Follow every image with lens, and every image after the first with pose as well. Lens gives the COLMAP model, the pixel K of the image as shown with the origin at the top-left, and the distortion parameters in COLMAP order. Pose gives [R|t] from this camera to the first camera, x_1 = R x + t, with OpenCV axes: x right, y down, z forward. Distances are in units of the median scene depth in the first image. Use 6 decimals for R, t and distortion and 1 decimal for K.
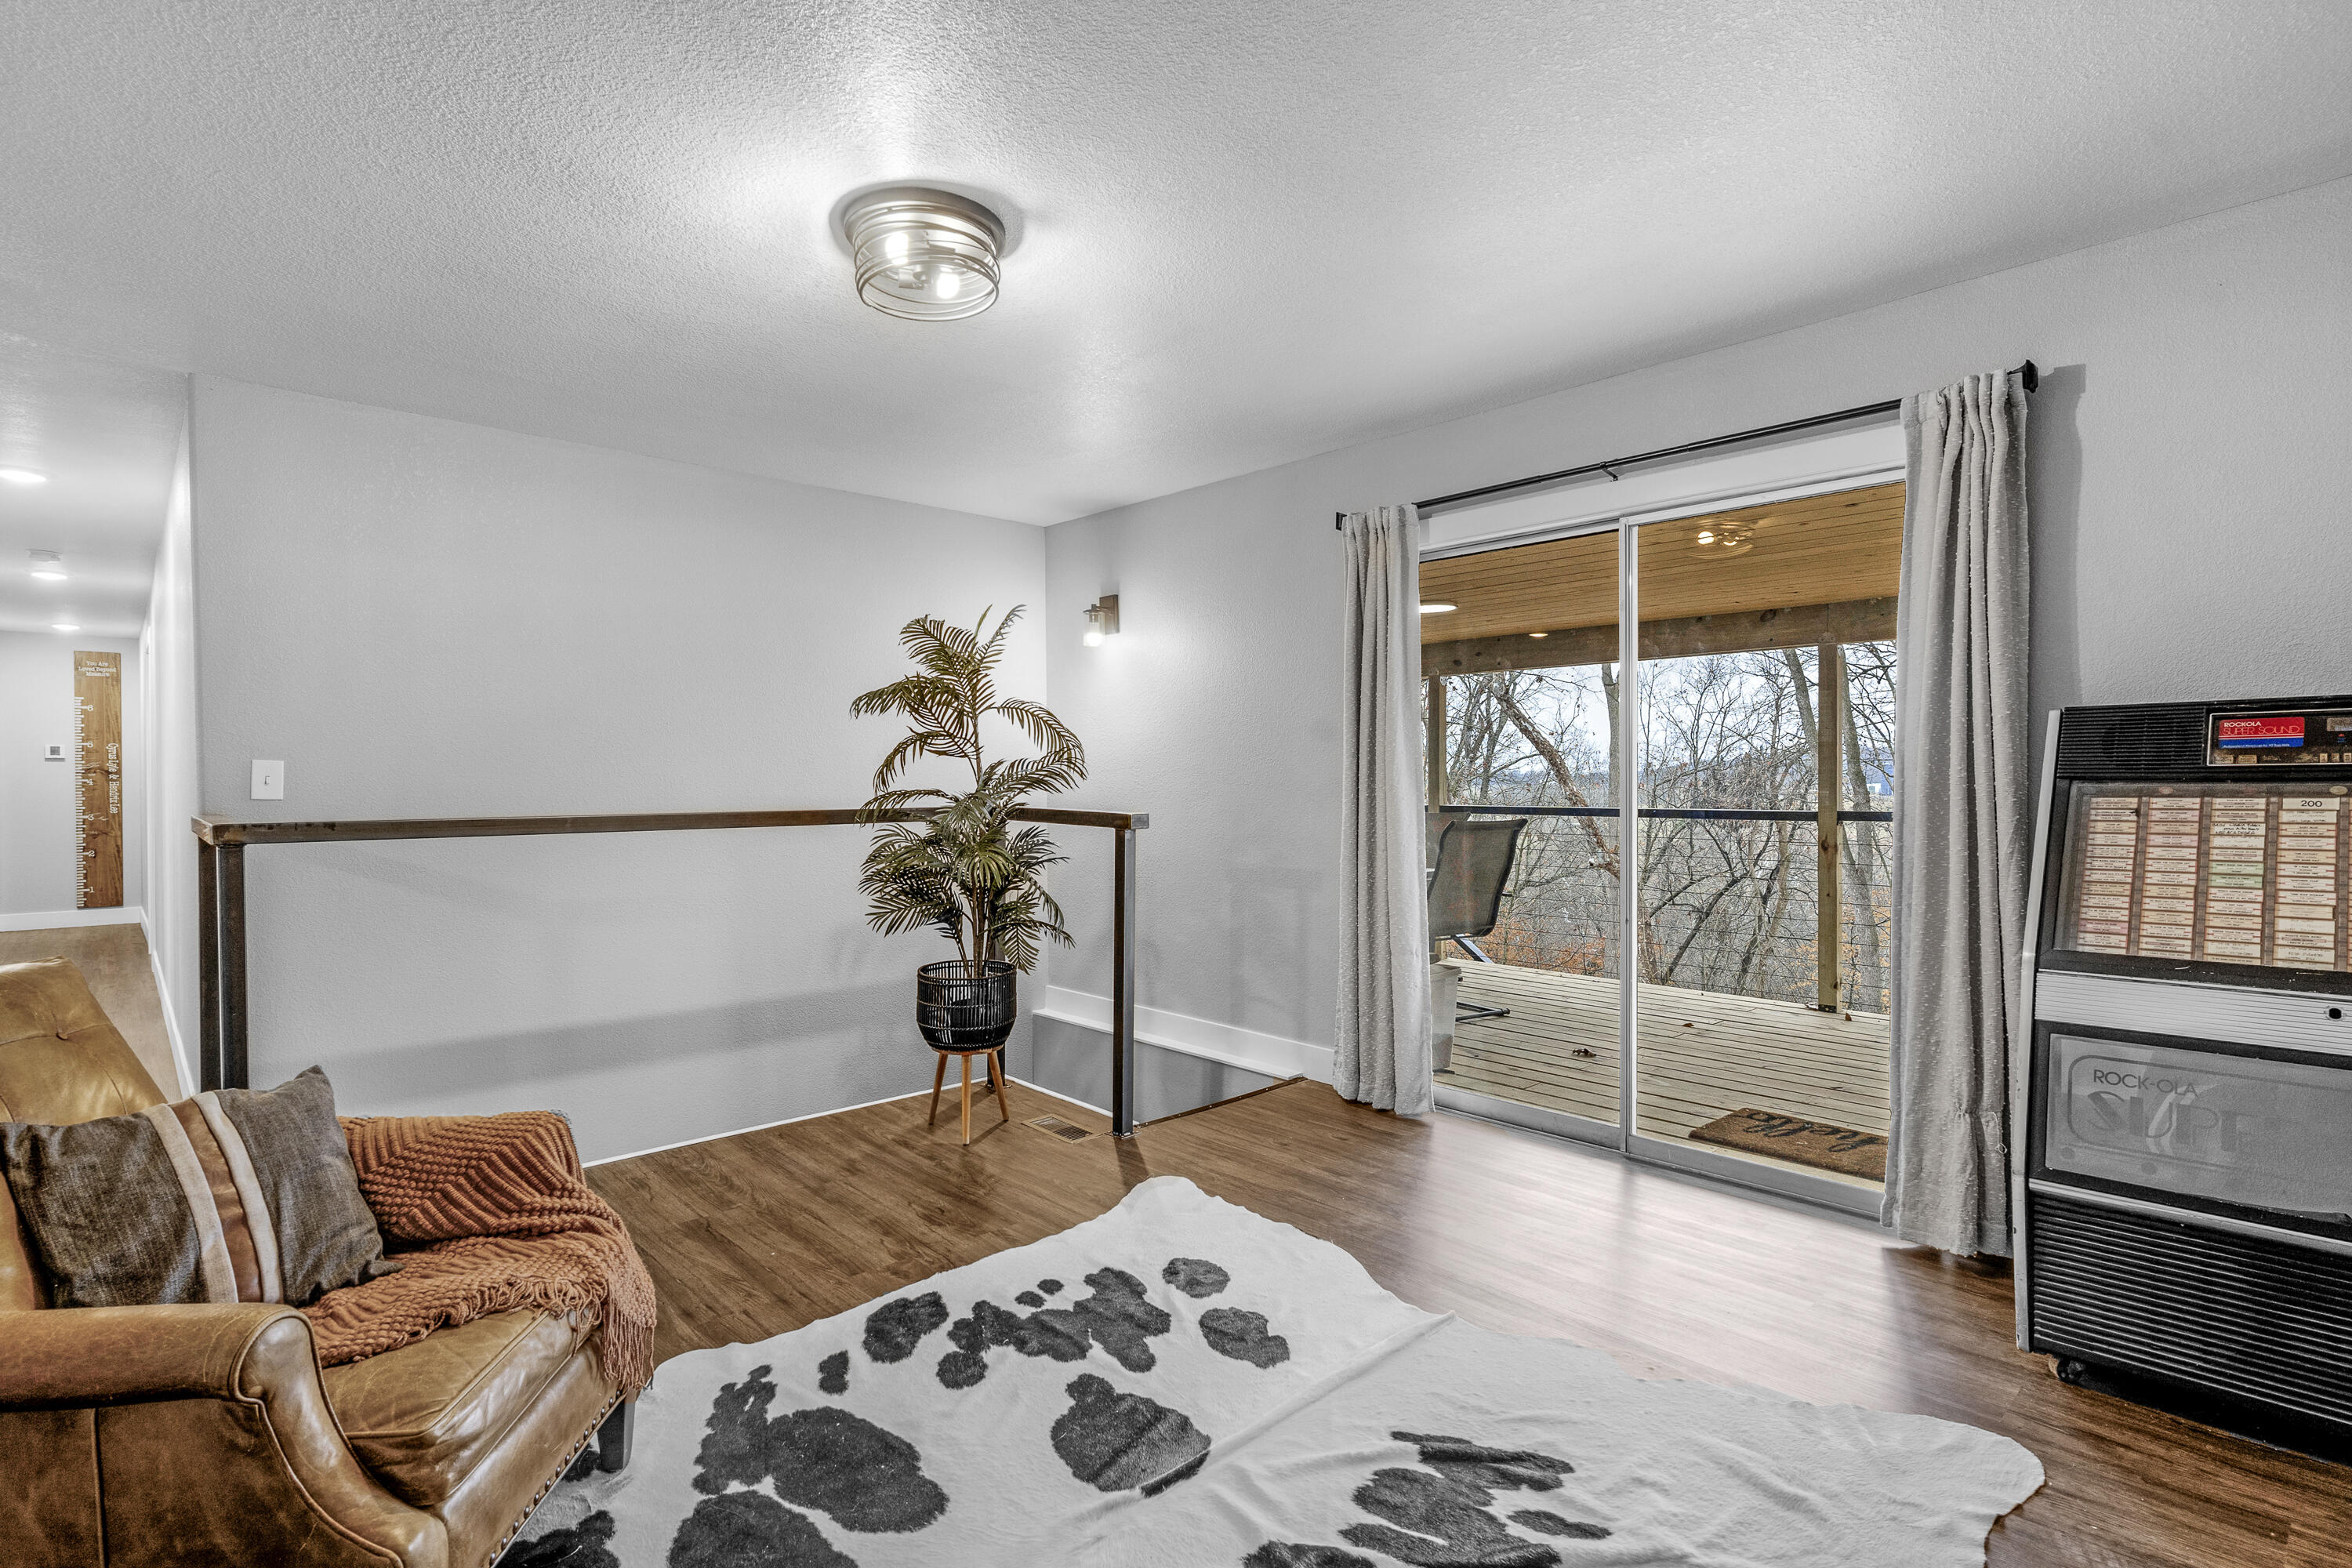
lens RADIAL K [[1134.1, 0, 1192.4], [0, 1134.1, 788.9], [0, 0, 1]] dist [-0.000971, 0.000298]
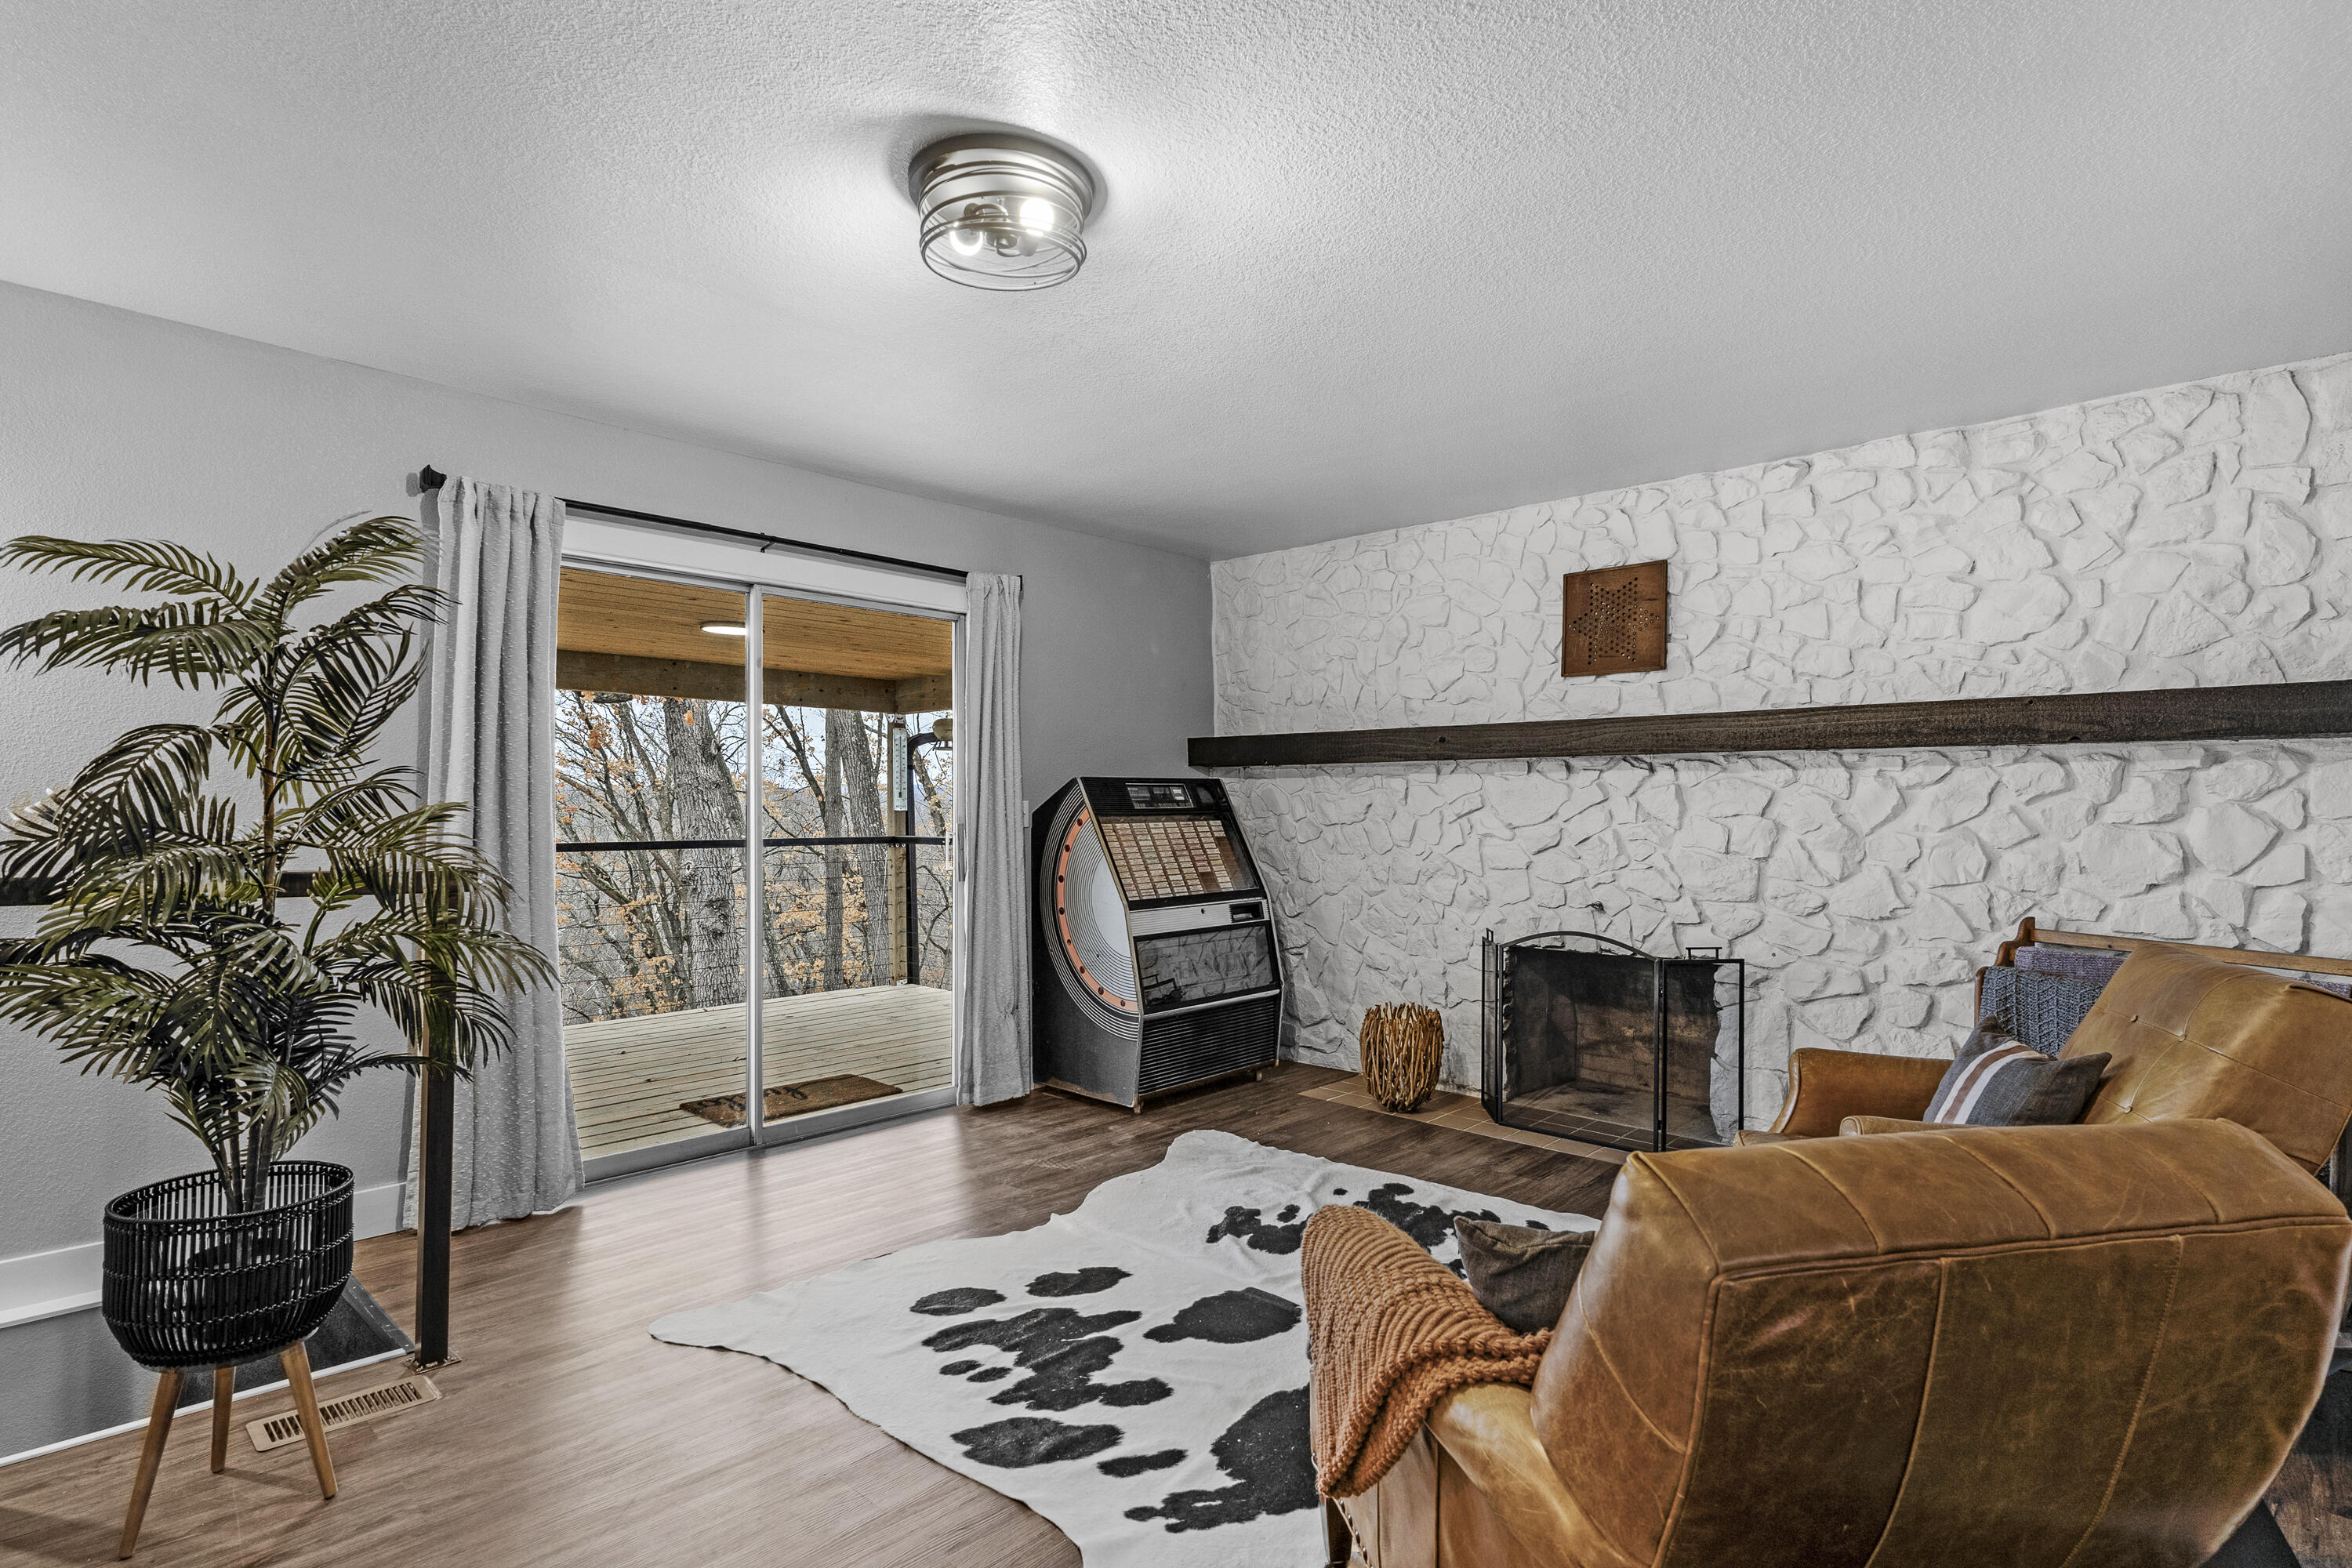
lens RADIAL K [[1134.1, 0, 1192.4], [0, 1134.1, 788.9], [0, 0, 1]] dist [-0.000971, 0.000298]
pose [[-0.051842, 0.019575, 0.998463, -1.197316], [0.007994, 0.999784, -0.019186, -0.013161], [-0.998623, 0.006987, -0.051987, 0.964468]]
